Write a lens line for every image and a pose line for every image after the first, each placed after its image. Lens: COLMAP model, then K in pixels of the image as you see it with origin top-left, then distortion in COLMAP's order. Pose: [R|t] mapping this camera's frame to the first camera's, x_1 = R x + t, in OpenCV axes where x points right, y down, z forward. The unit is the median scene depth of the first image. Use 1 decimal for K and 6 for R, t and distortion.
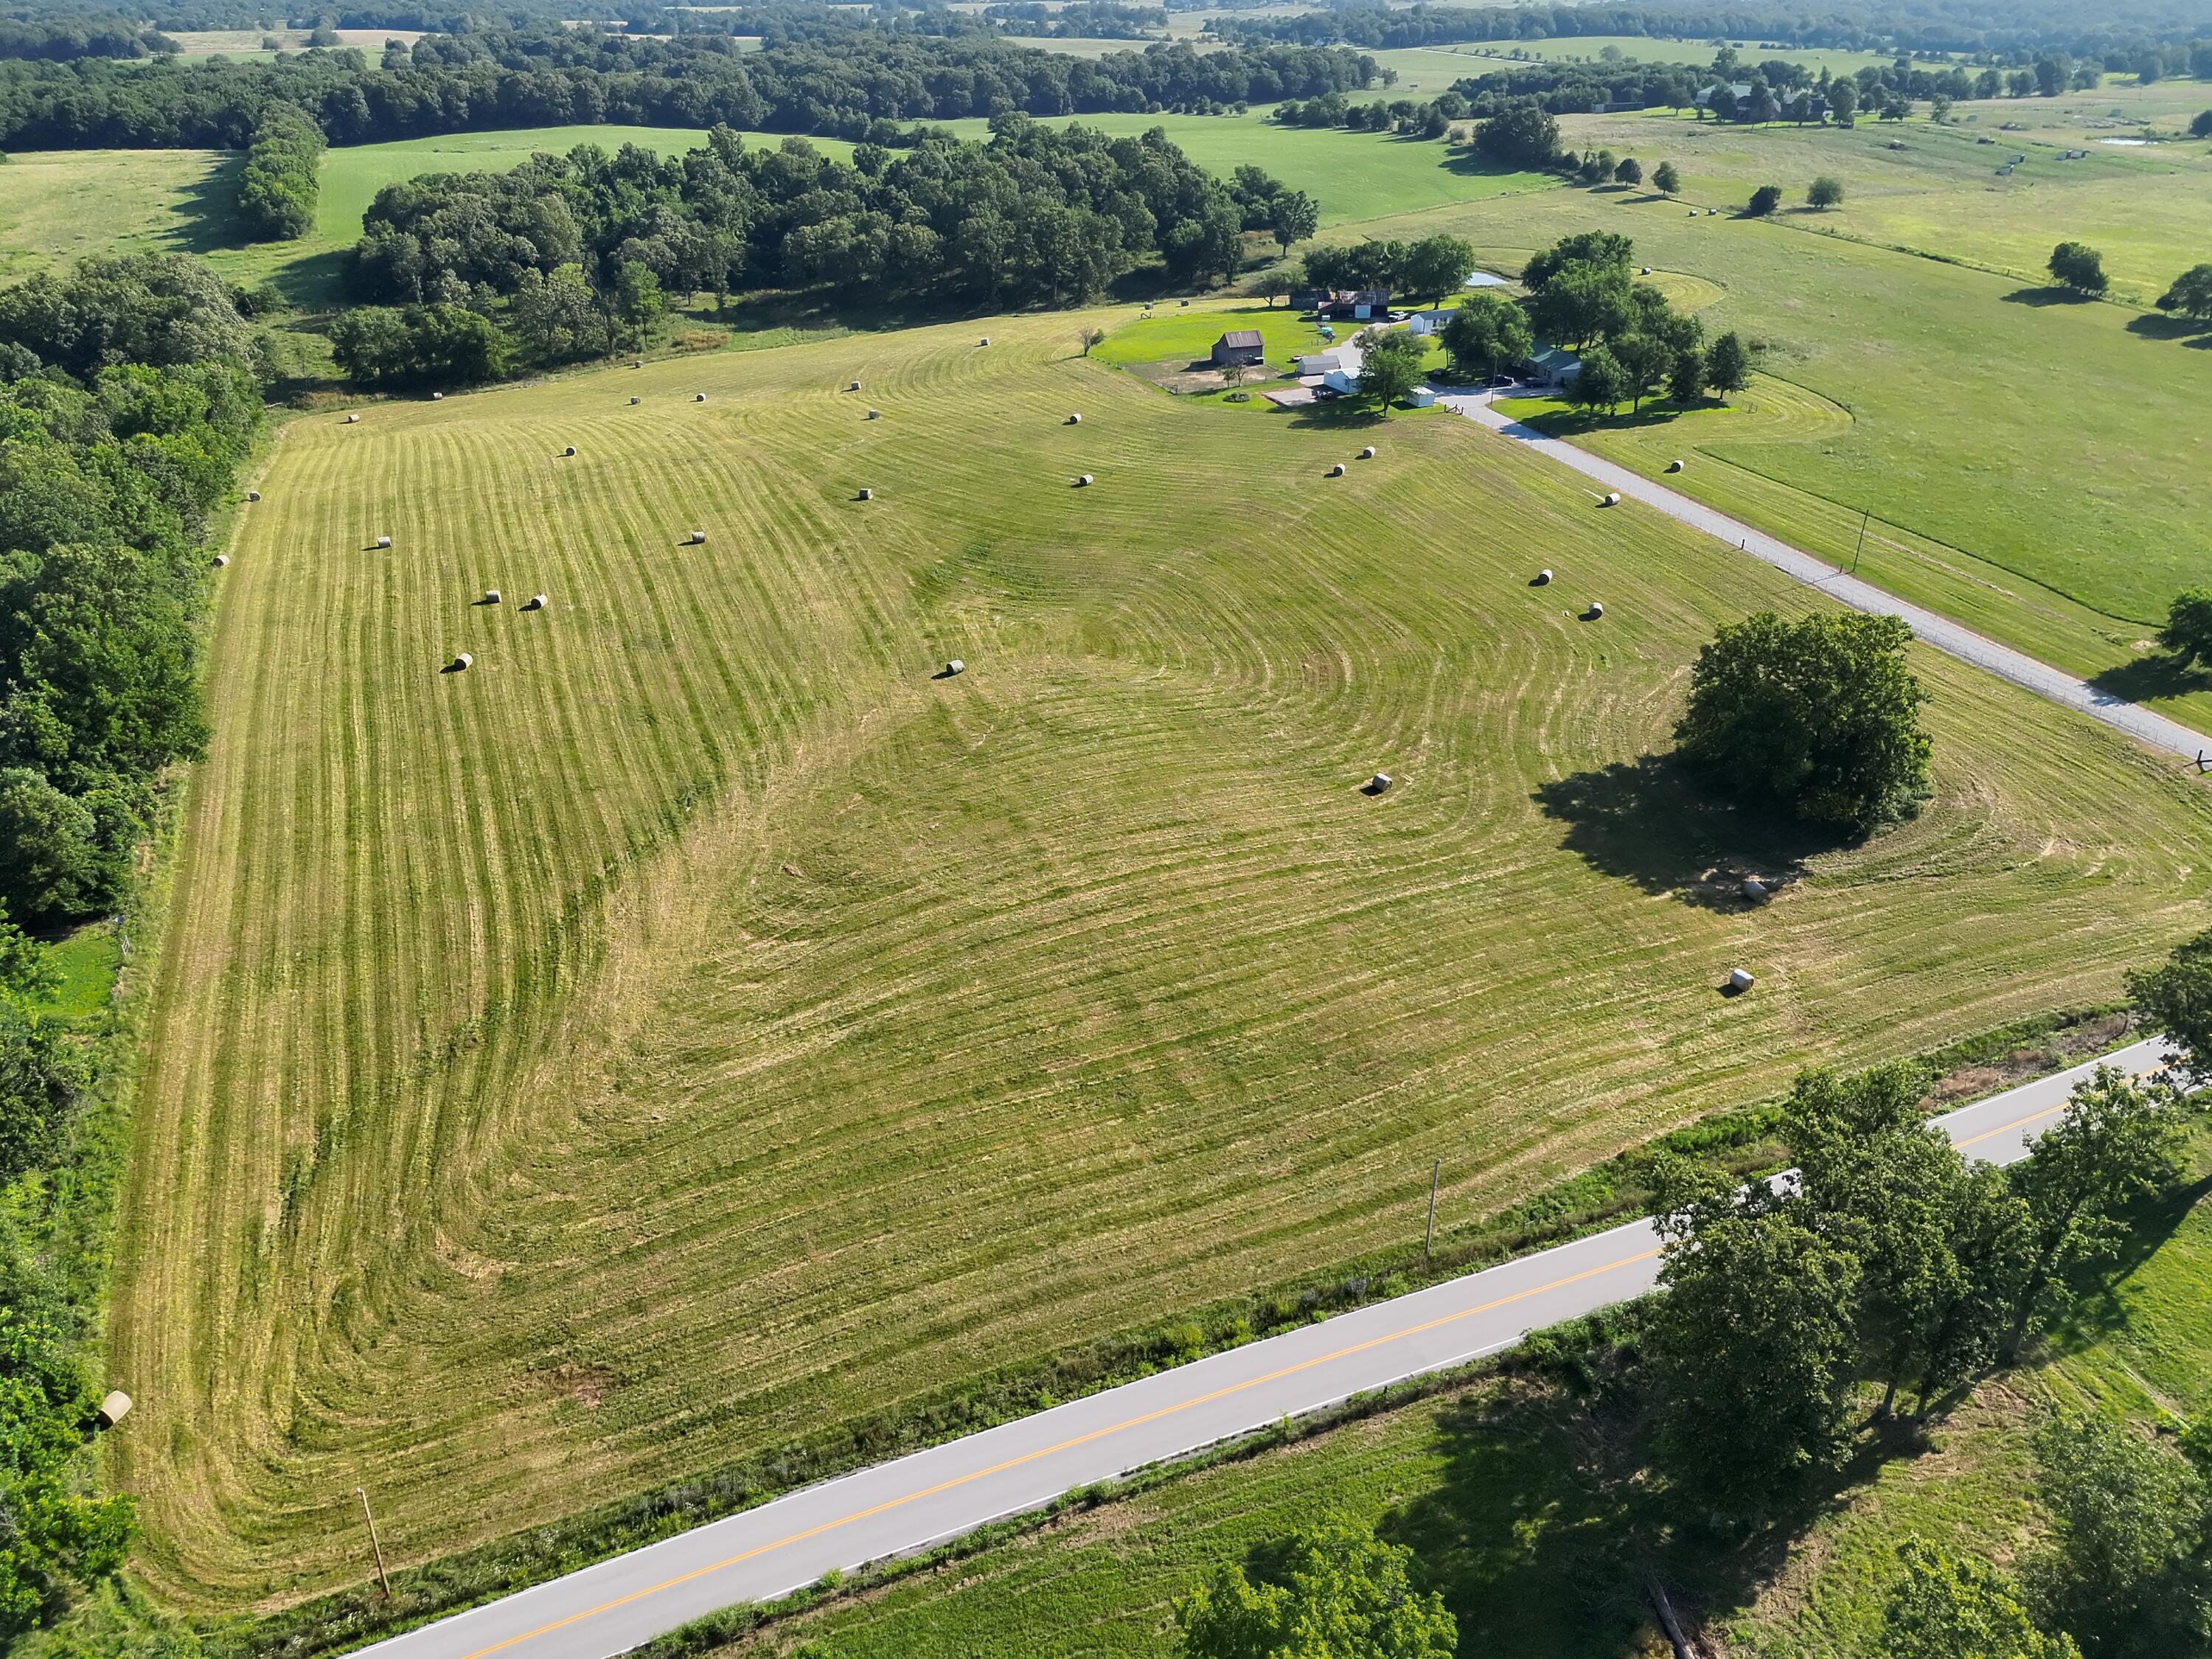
lens RADIAL K [[1612.8, 0, 1080.9], [0, 1612.8, 831.1], [0, 0, 1]] dist [0.073314, -0.064805]
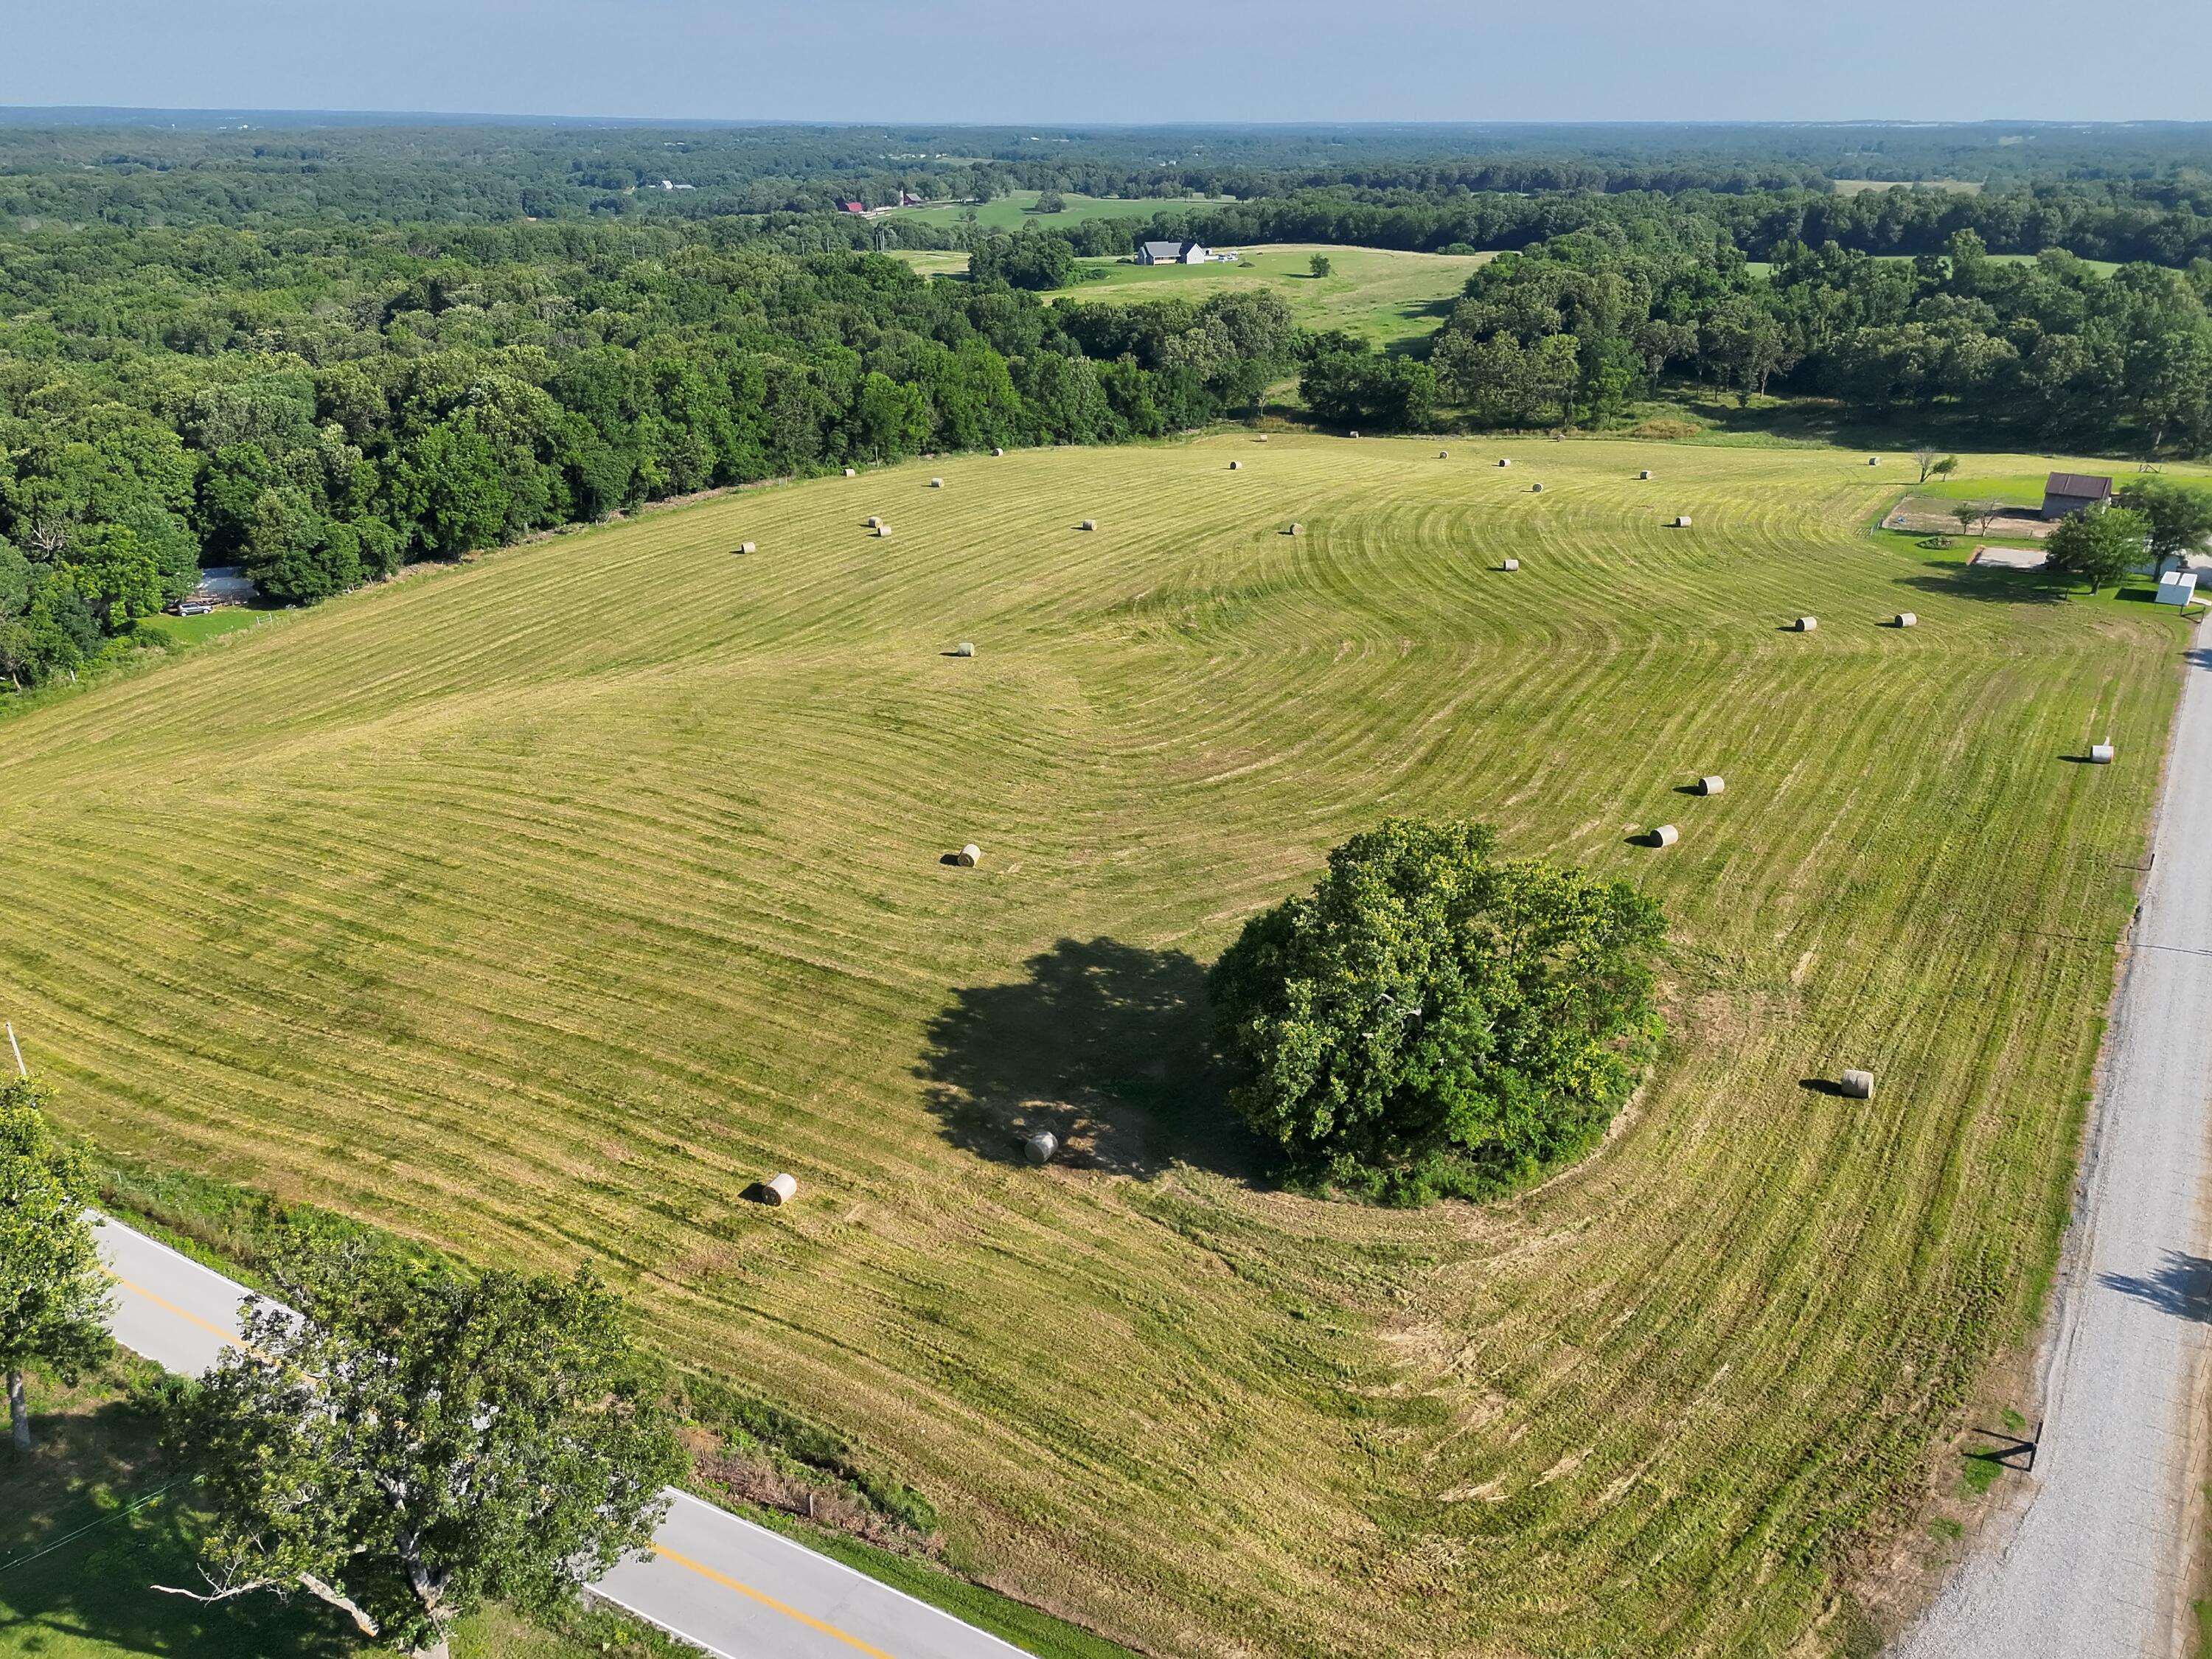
lens RADIAL K [[1612.8, 0, 1080.9], [0, 1612.8, 831.1], [0, 0, 1]] dist [0.073314, -0.064805]
pose [[0.607809, 0.322491, -0.725650, 0.451049], [-0.380231, 0.920446, 0.090578, -0.076522], [0.697132, 0.220861, 0.682076, 0.286343]]
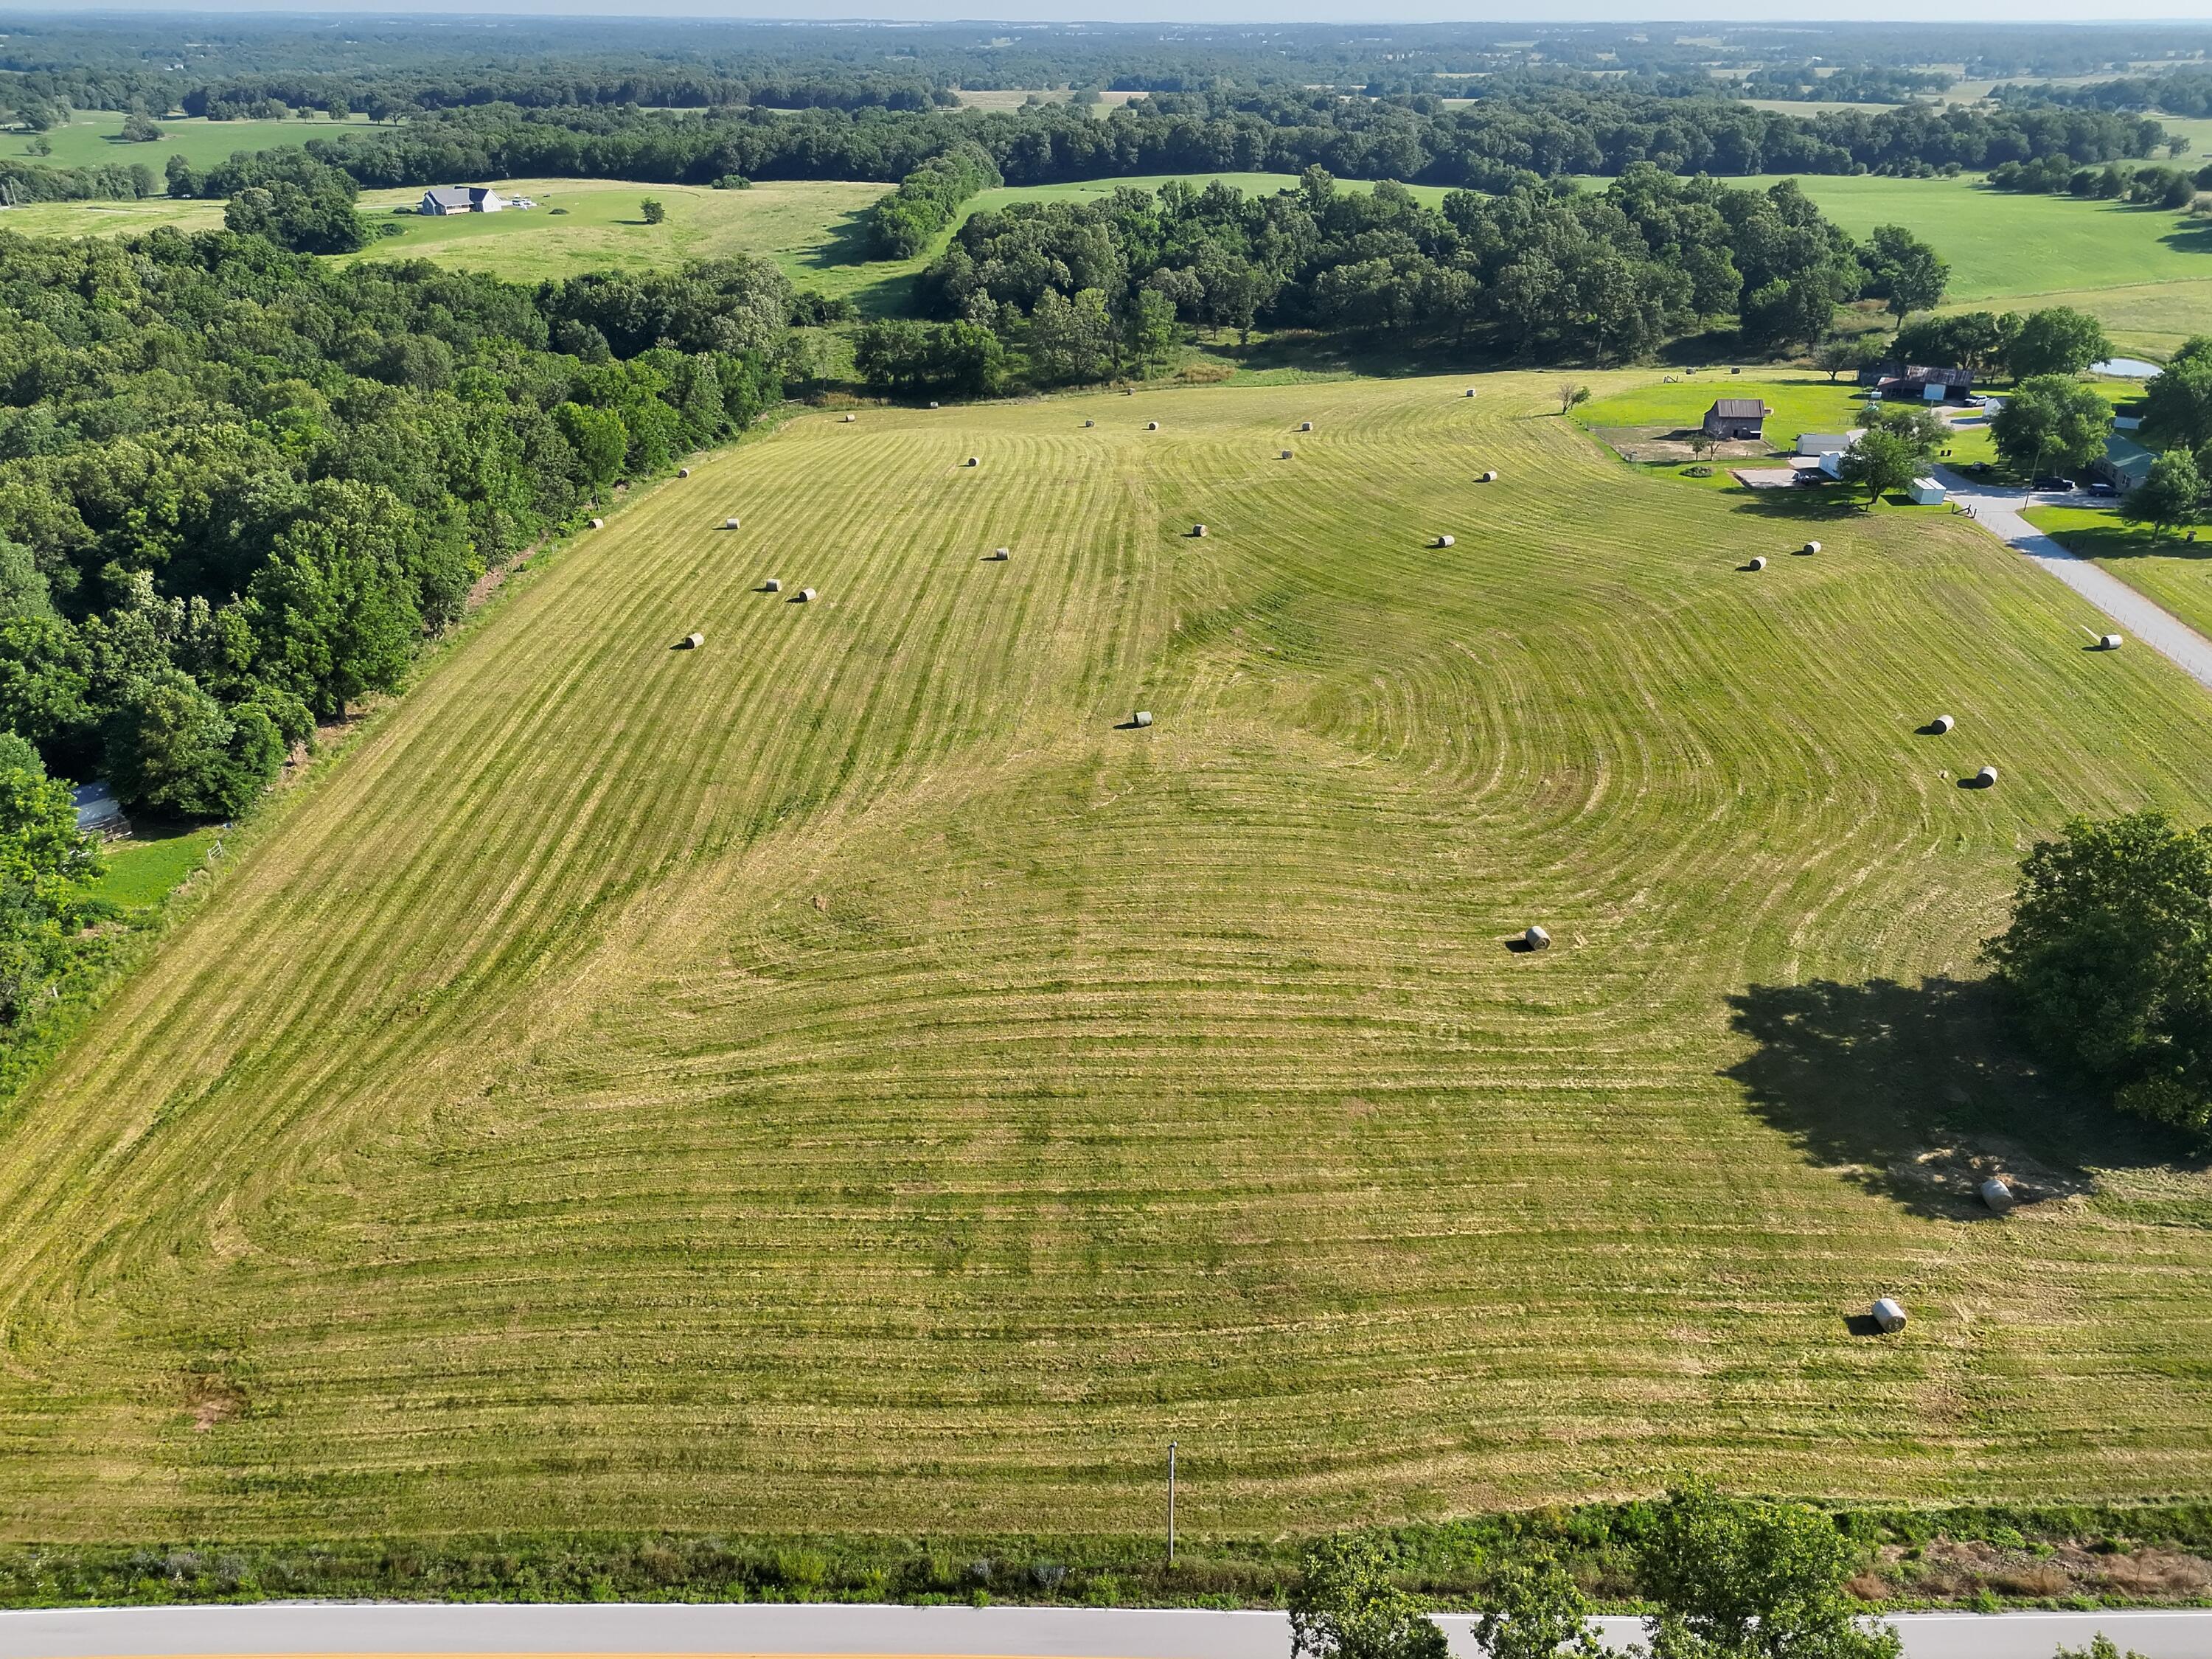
lens RADIAL K [[1640.0, 0, 1097.1], [0, 1640.0, 829.7], [0, 0, 1]] dist [0.057157, -0.036956]
pose [[0.920483, 0.174809, -0.349504, 0.149024], [-0.188372, 0.982086, -0.004909, -0.021679], [0.342385, 0.070355, 0.936922, 0.100570]]
